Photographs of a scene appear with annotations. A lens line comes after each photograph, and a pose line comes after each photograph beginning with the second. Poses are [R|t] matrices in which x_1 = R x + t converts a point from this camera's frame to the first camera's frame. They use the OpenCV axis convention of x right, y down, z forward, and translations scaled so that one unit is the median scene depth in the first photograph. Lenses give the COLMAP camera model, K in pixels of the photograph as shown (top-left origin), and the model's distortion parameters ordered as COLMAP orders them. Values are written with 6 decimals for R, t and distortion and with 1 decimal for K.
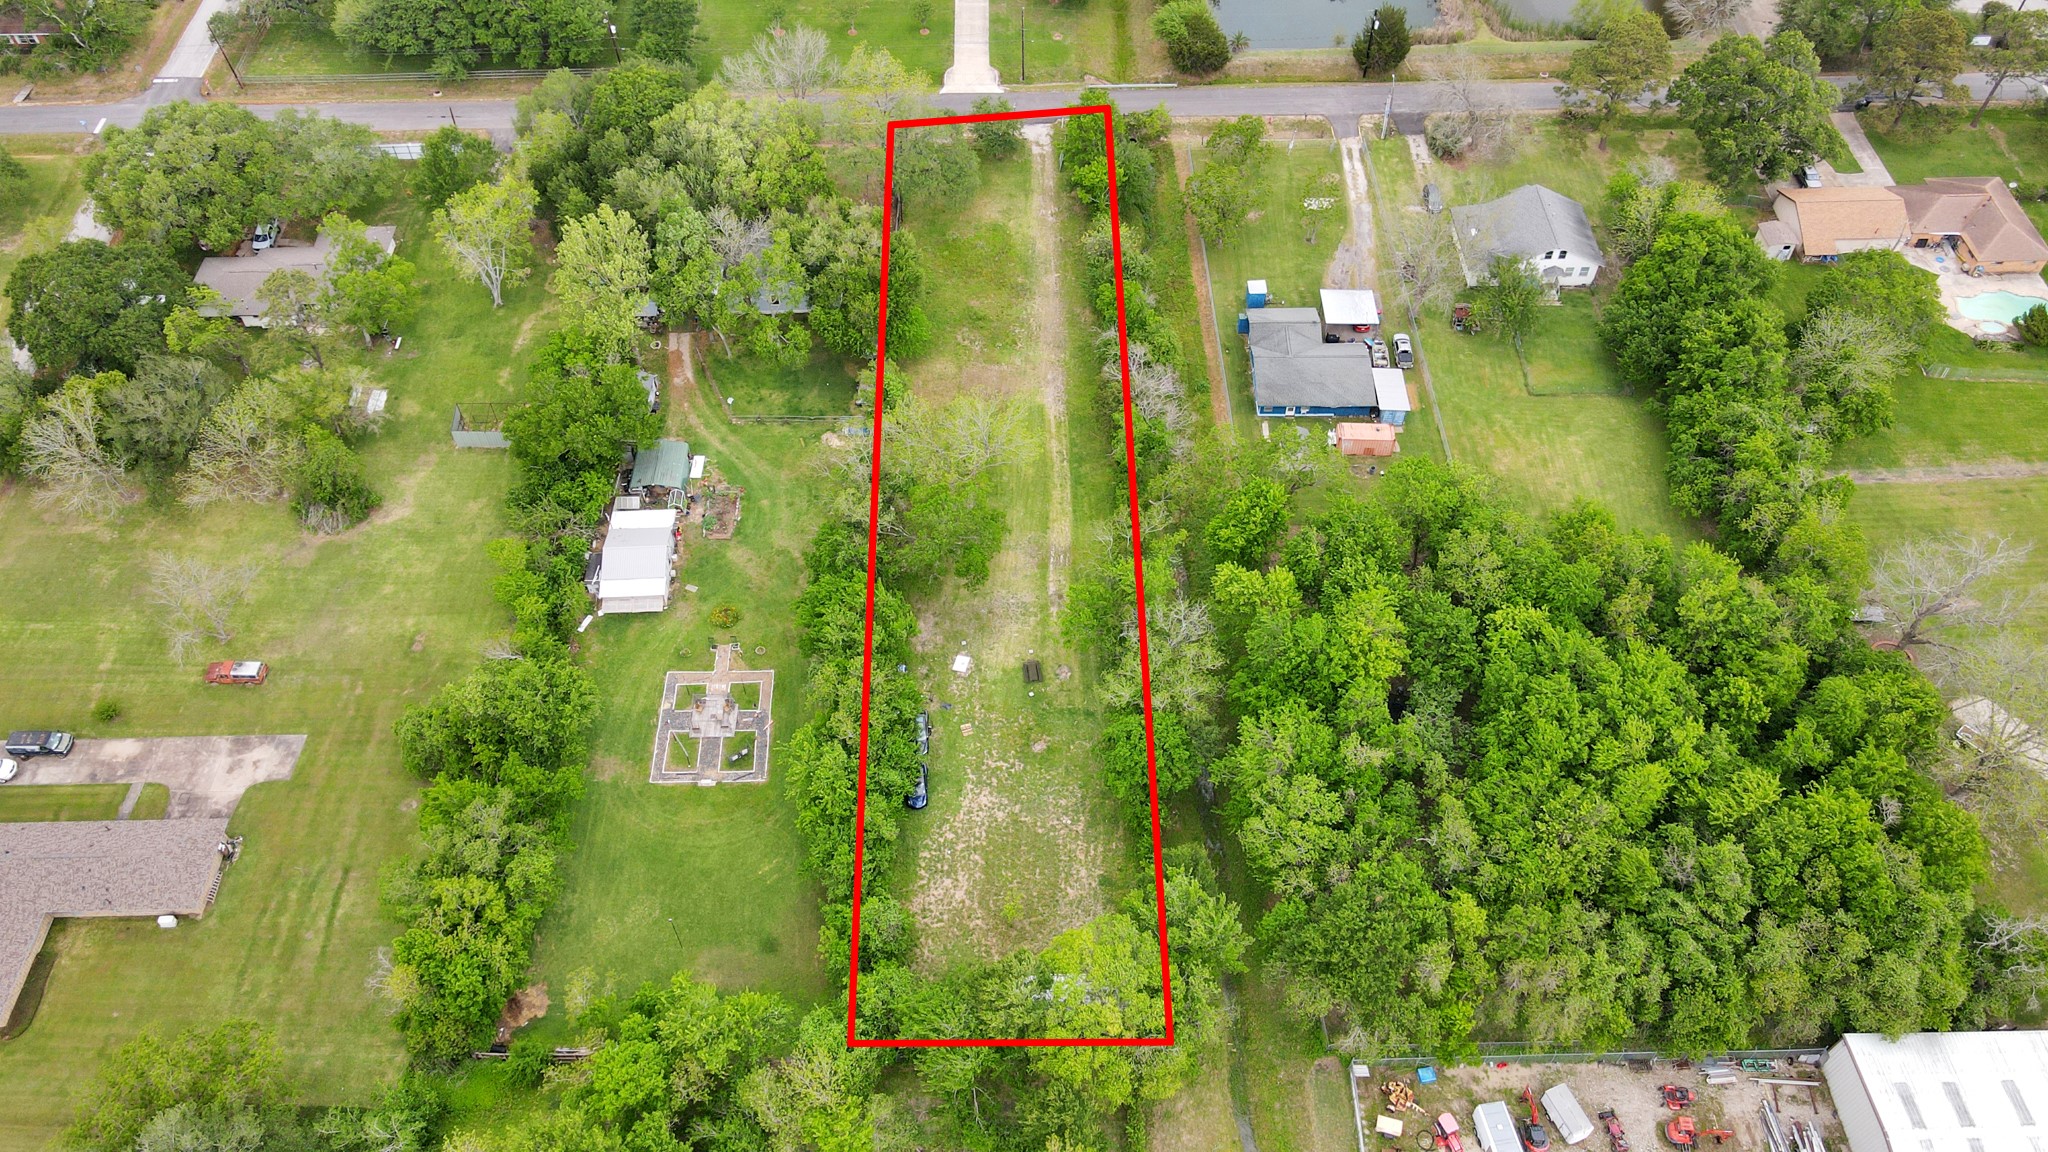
lens RADIAL K [[1499.9, 0, 1012.0], [0, 1499.9, 567.1], [0, 0, 1]] dist [0.014522, 0.014734]
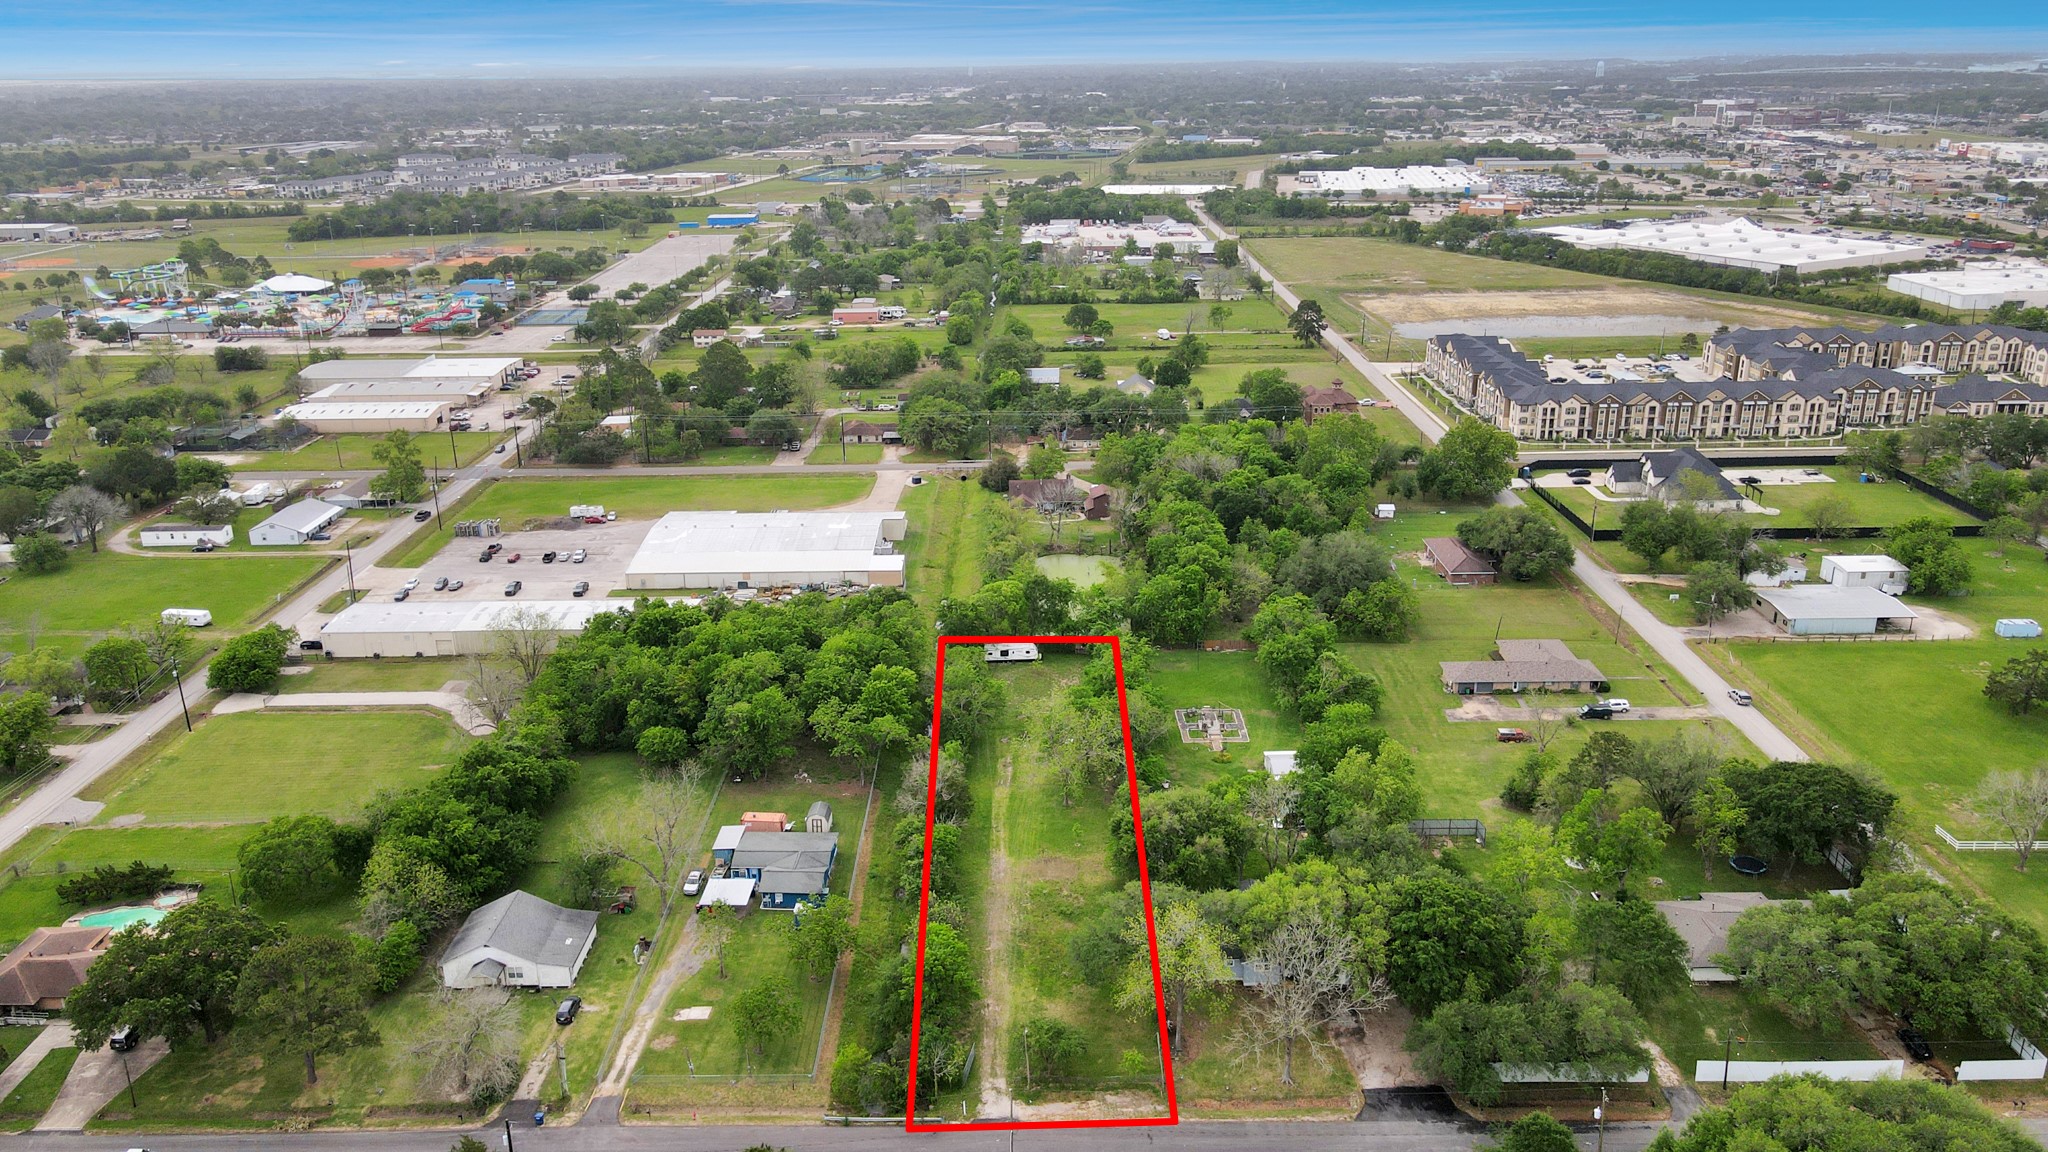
lens RADIAL K [[1509.9, 0, 1008.7], [0, 1509.9, 566.9], [0, 0, 1]] dist [-0.009140, 0.070397]
pose [[-0.999325, 0.015788, 0.033178, -0.025312], [0.036576, 0.341519, 0.939163, -1.475455], [0.003497, 0.939742, -0.341865, 1.323881]]
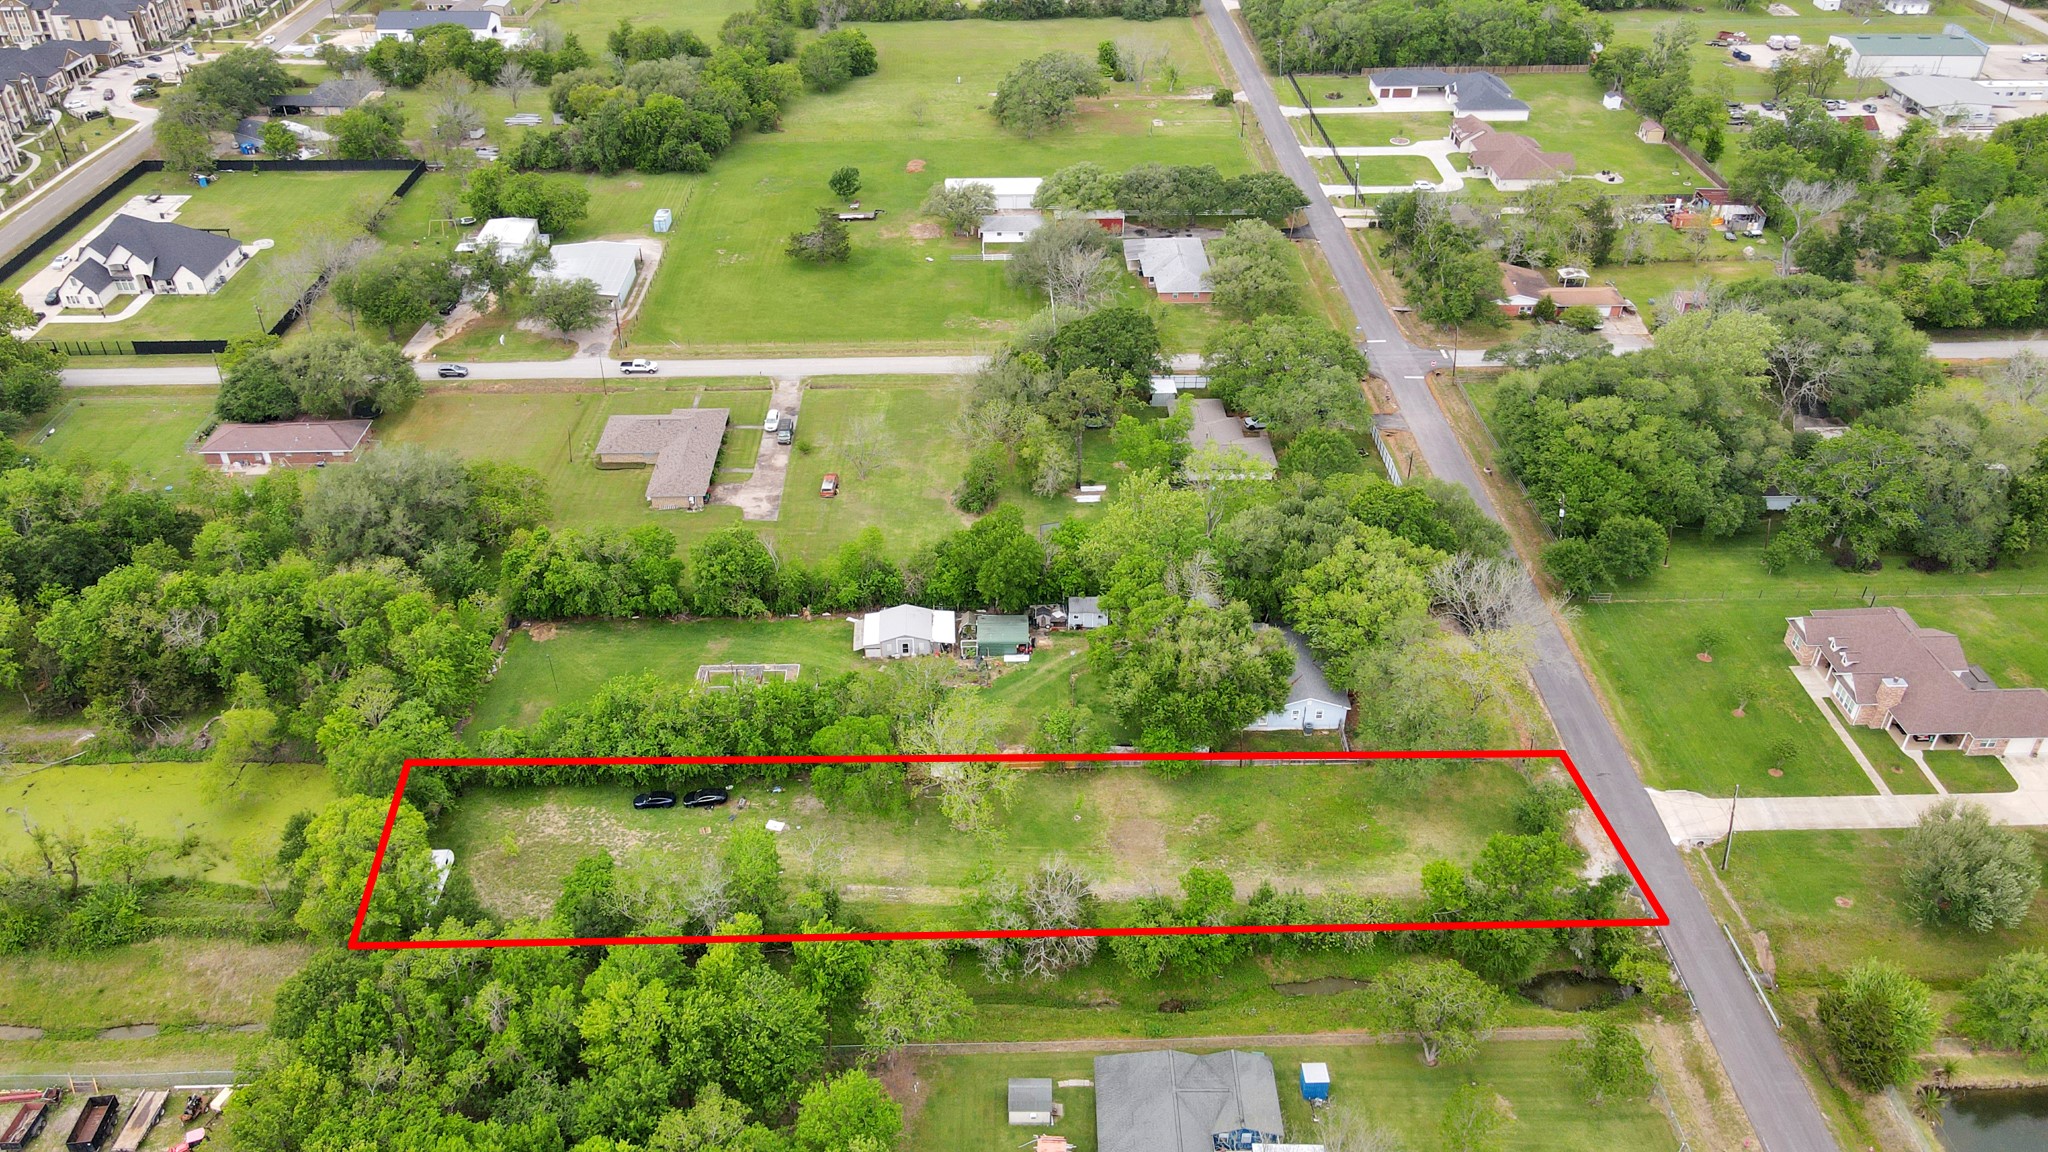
lens RADIAL K [[1509.9, 0, 1010.8], [0, 1509.9, 572.9], [0, 0, 1]] dist [0.003022, 0.039925]
pose [[0.004681, 0.575792, -0.817583, 0.743418], [-0.774877, 0.518890, 0.360998, -0.549048], [0.632095, 0.631836, 0.448596, 0.468802]]
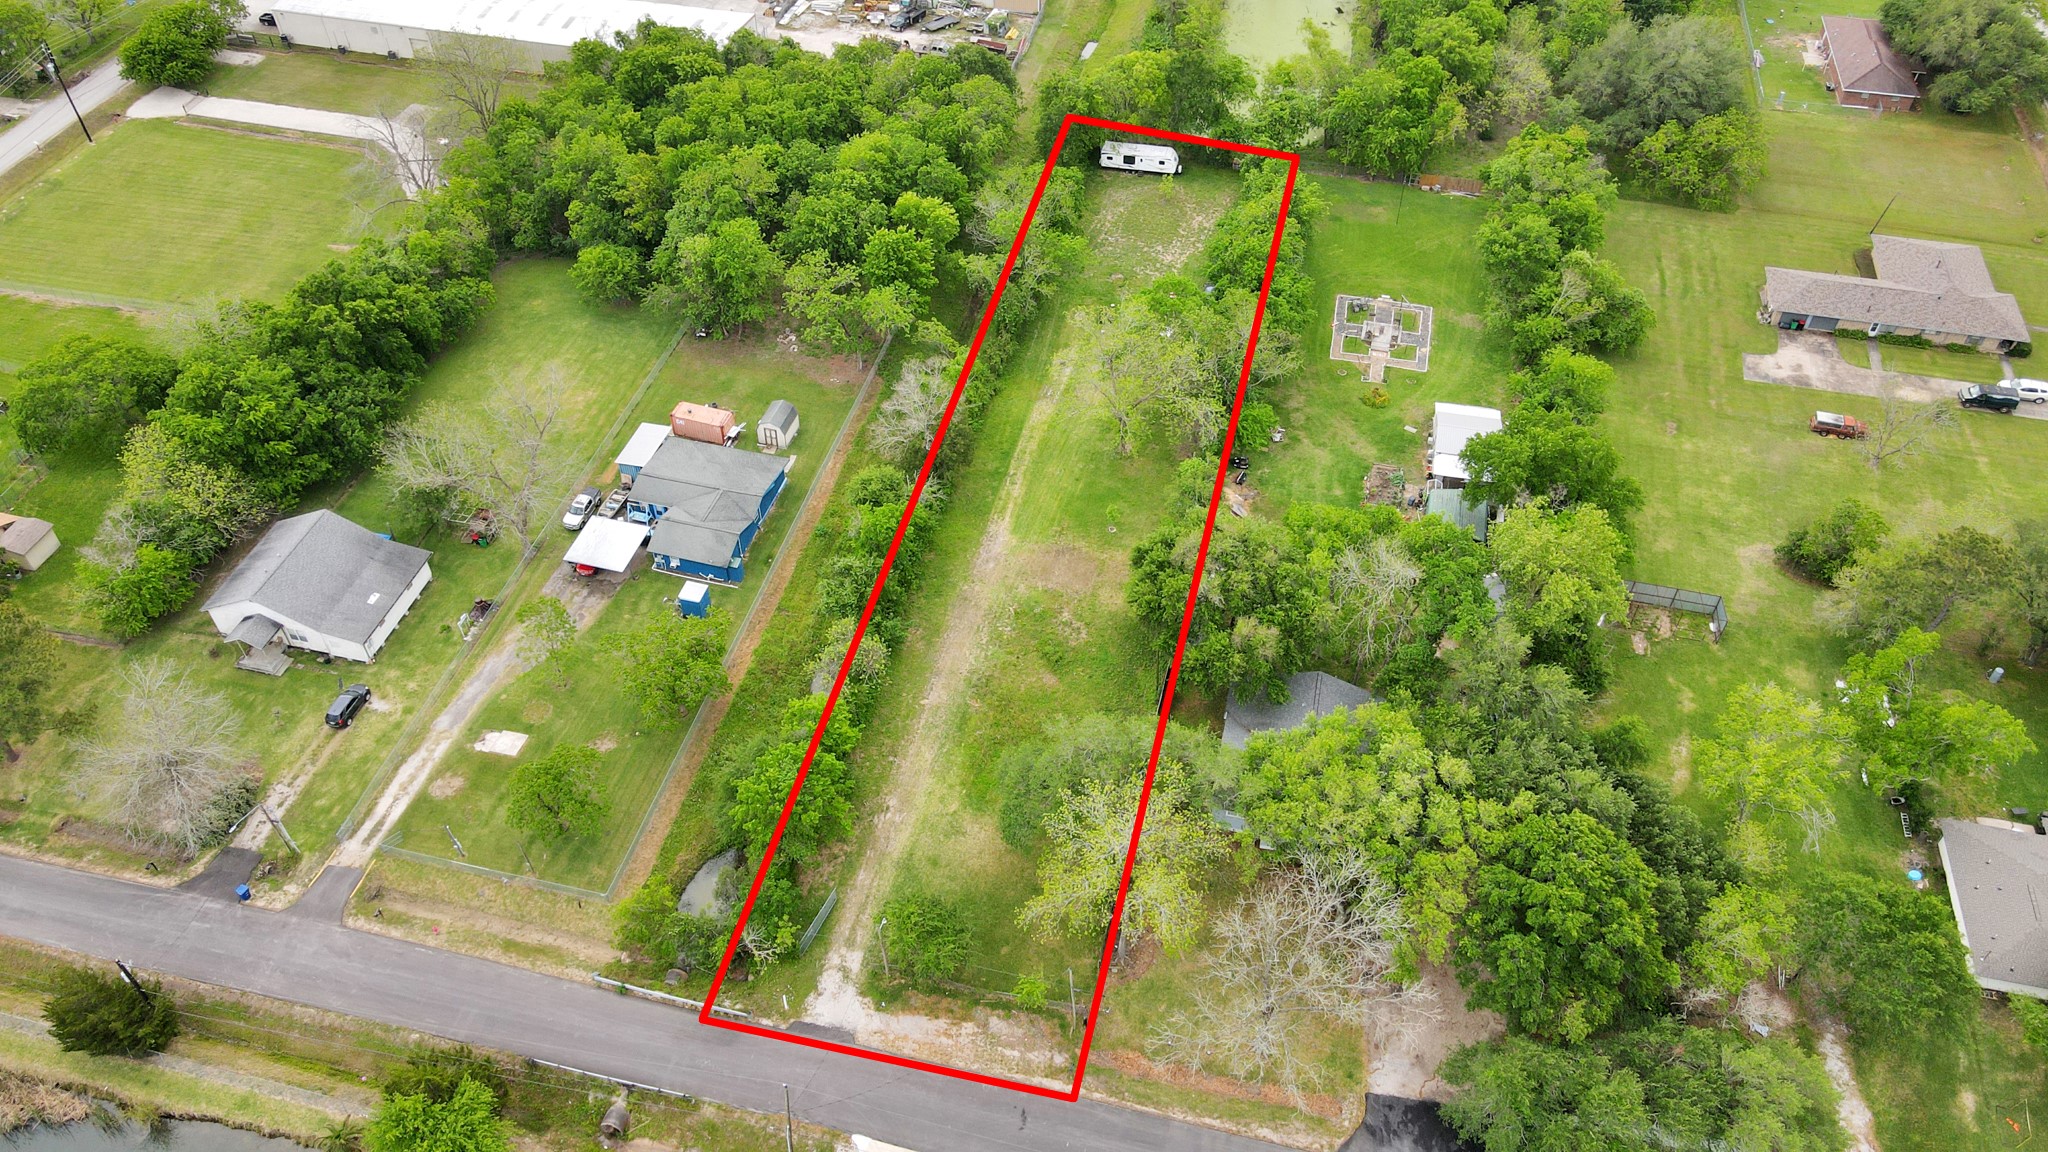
lens RADIAL K [[1505.9, 0, 1012.7], [0, 1505.9, 560.8], [0, 0, 1]] dist [0.019028, 0.005319]
pose [[-0.967193, -0.170081, 0.188707, -0.160816], [0.204787, -0.082410, 0.975331, -1.053642], [-0.150334, 0.981978, 0.114536, 1.012641]]
